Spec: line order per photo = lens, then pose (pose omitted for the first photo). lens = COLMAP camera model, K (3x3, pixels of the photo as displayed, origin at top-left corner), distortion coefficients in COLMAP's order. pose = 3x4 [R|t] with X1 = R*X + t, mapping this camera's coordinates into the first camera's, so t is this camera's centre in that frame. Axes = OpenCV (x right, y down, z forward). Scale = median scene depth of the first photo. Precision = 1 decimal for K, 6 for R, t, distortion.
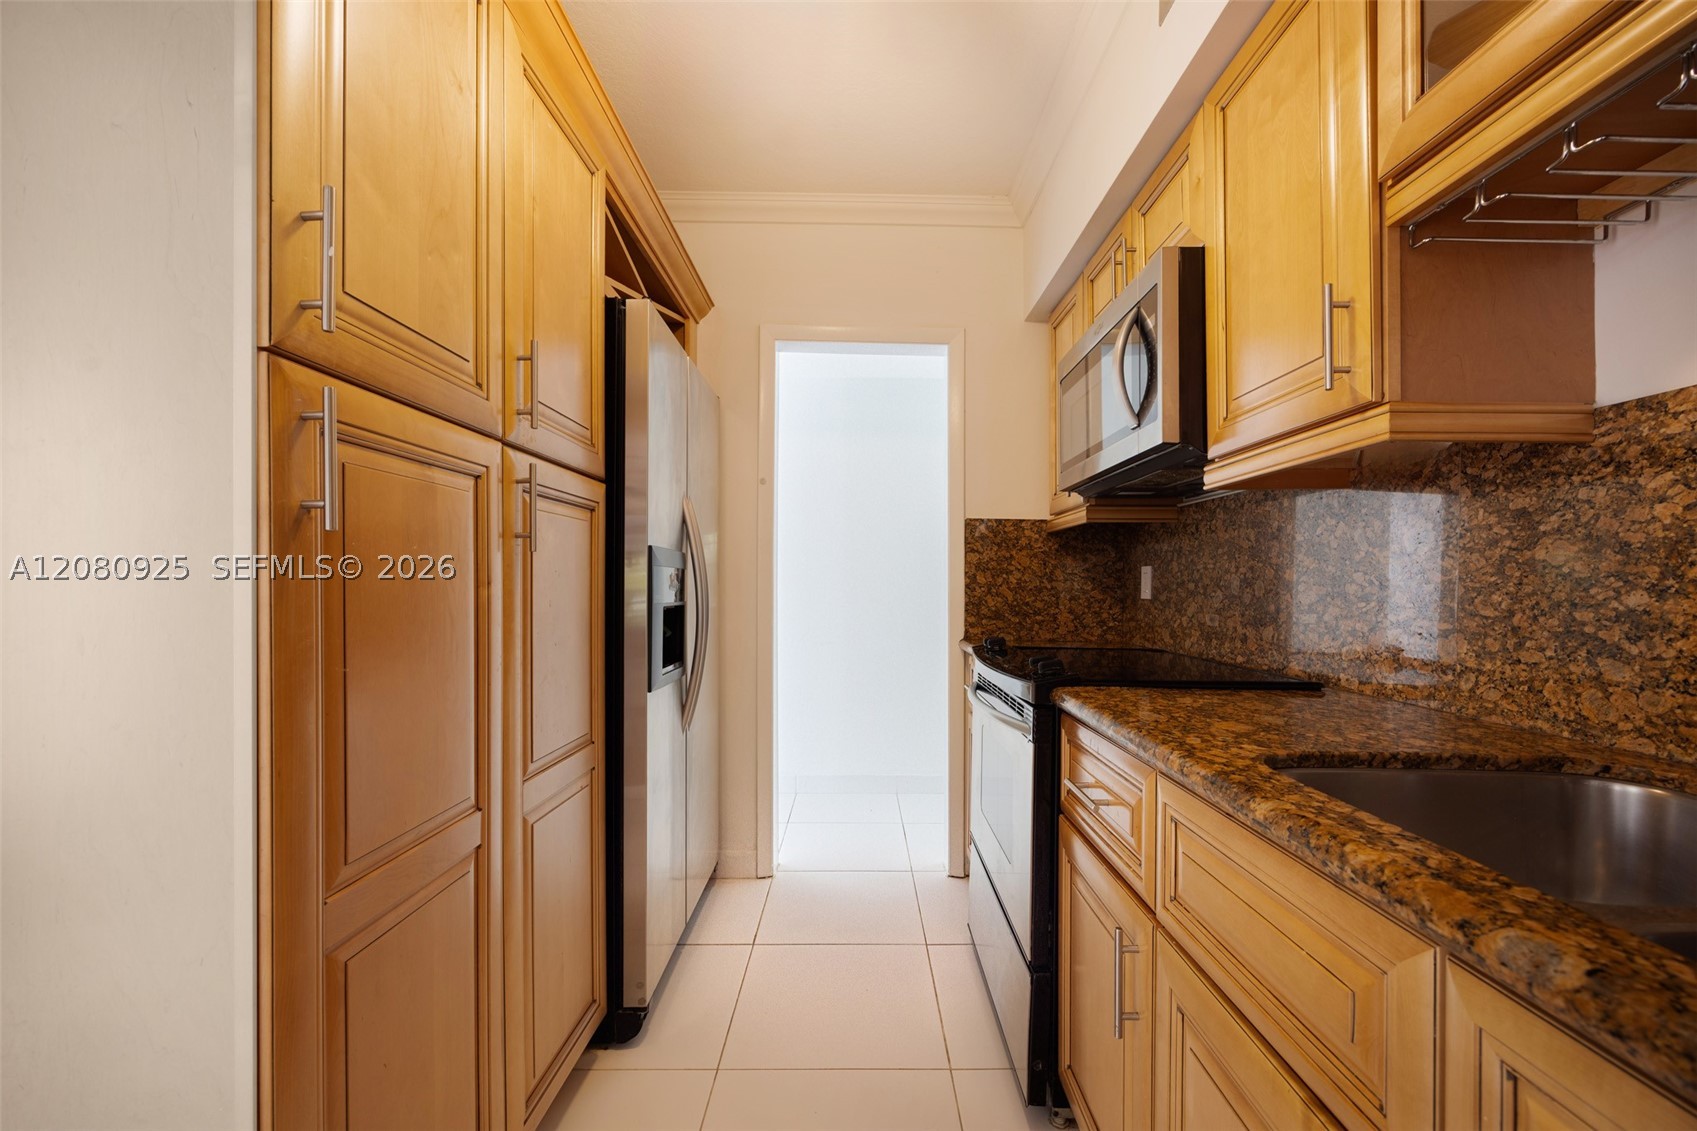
lens RADIAL K [[684.7, 0, 858.4], [0, 684.7, 581.6], [0, 0, 1]] dist [0.002812, -0.000007]
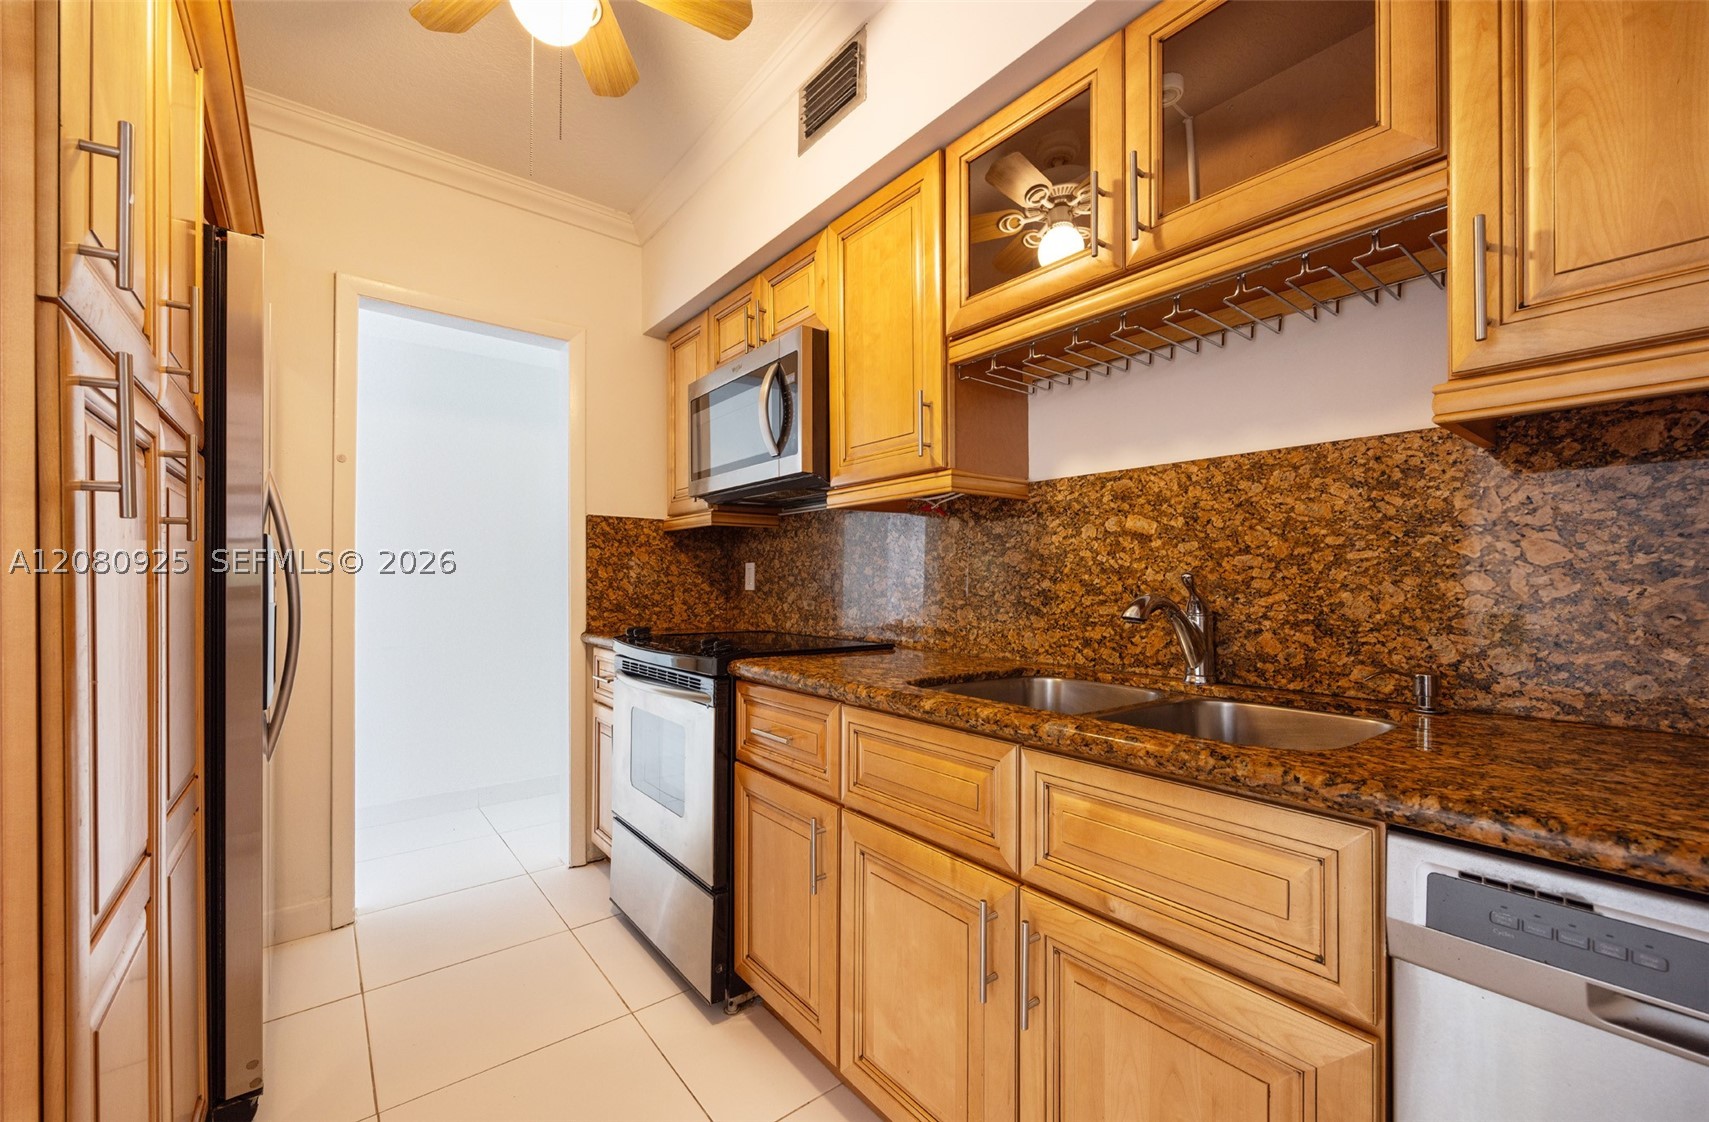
lens RADIAL K [[701.0, 0, 855.3], [0, 701.0, 578.8], [0, 0, 1]] dist [0.016156, 0.000105]
pose [[0.792935, -0.005281, 0.609284, -0.307881], [0.002785, 0.999983, 0.005043, -0.000307], [-0.609300, -0.002302, 0.792936, -0.149084]]
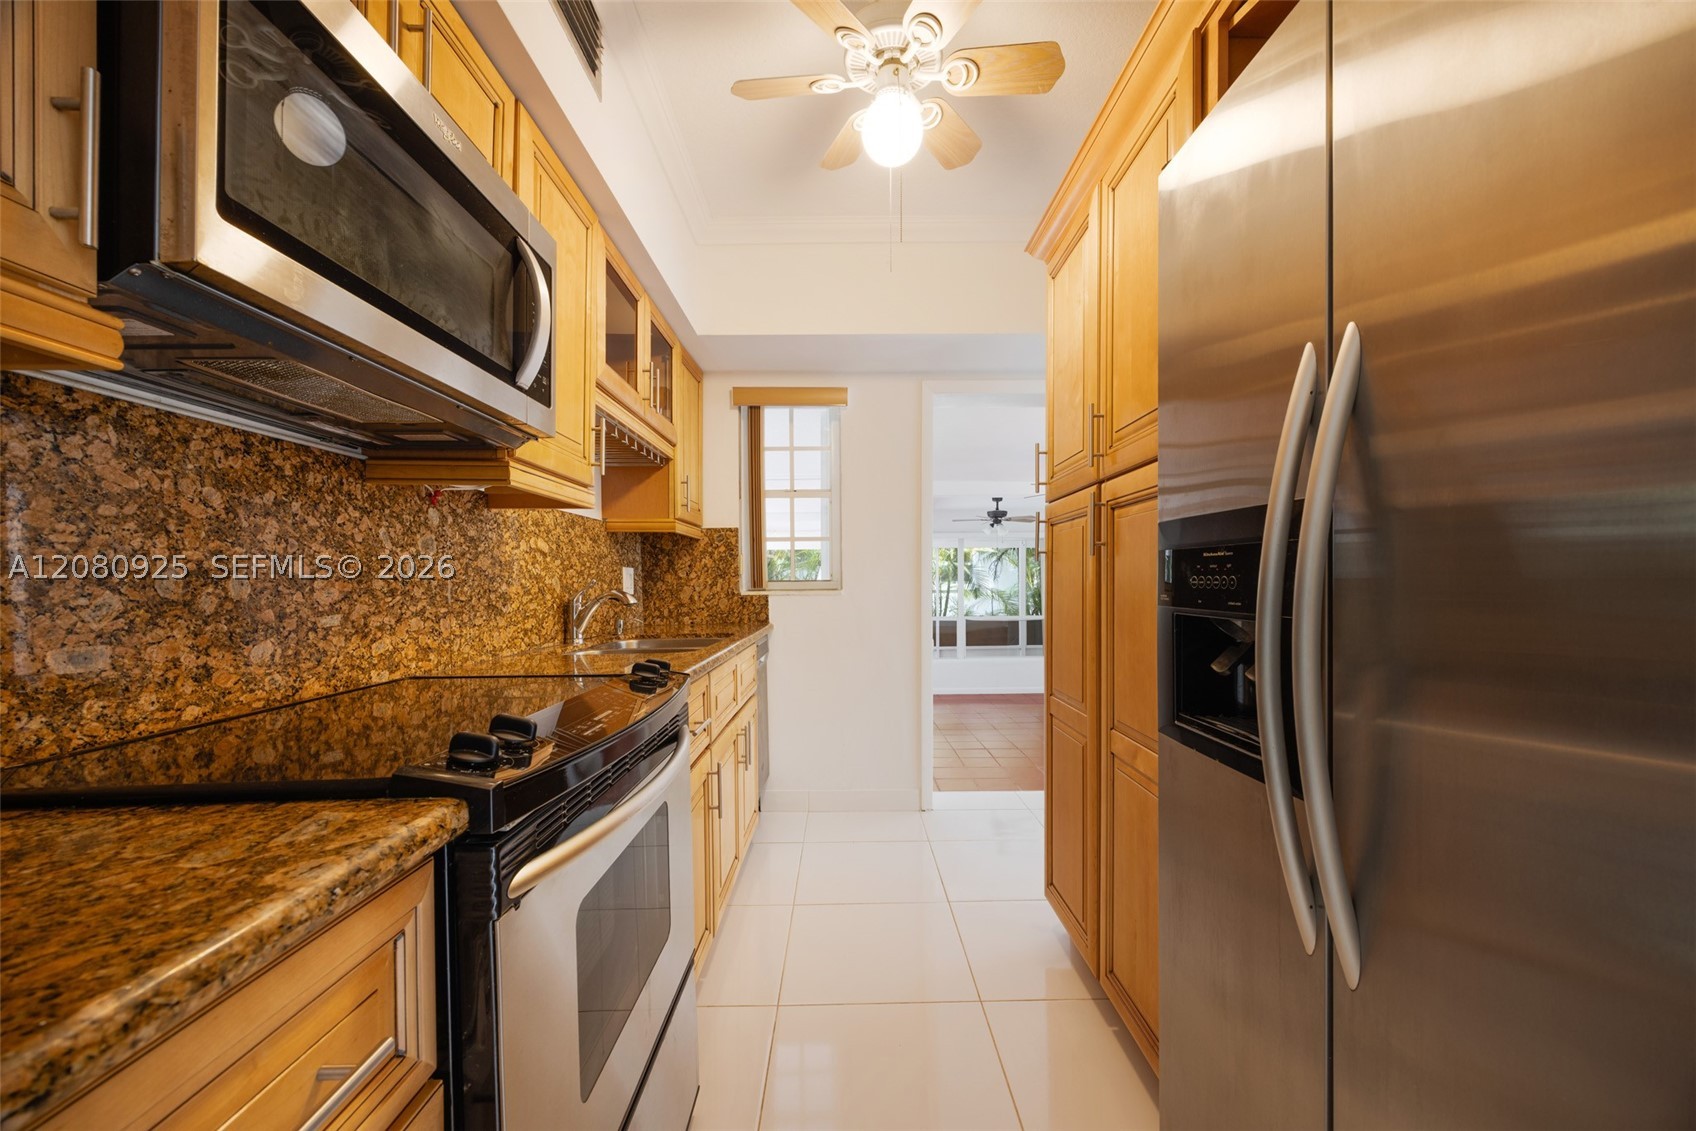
lens RADIAL K [[684.3, 0, 857.8], [0, 684.3, 581.6], [0, 0, 1]] dist [0.002812, -0.000007]
pose [[-0.999867, -0.001115, -0.016254, 0.021316], [-0.001063, 0.999994, -0.003180, 0.008145], [0.016257, -0.003162, -0.999863, 1.993251]]
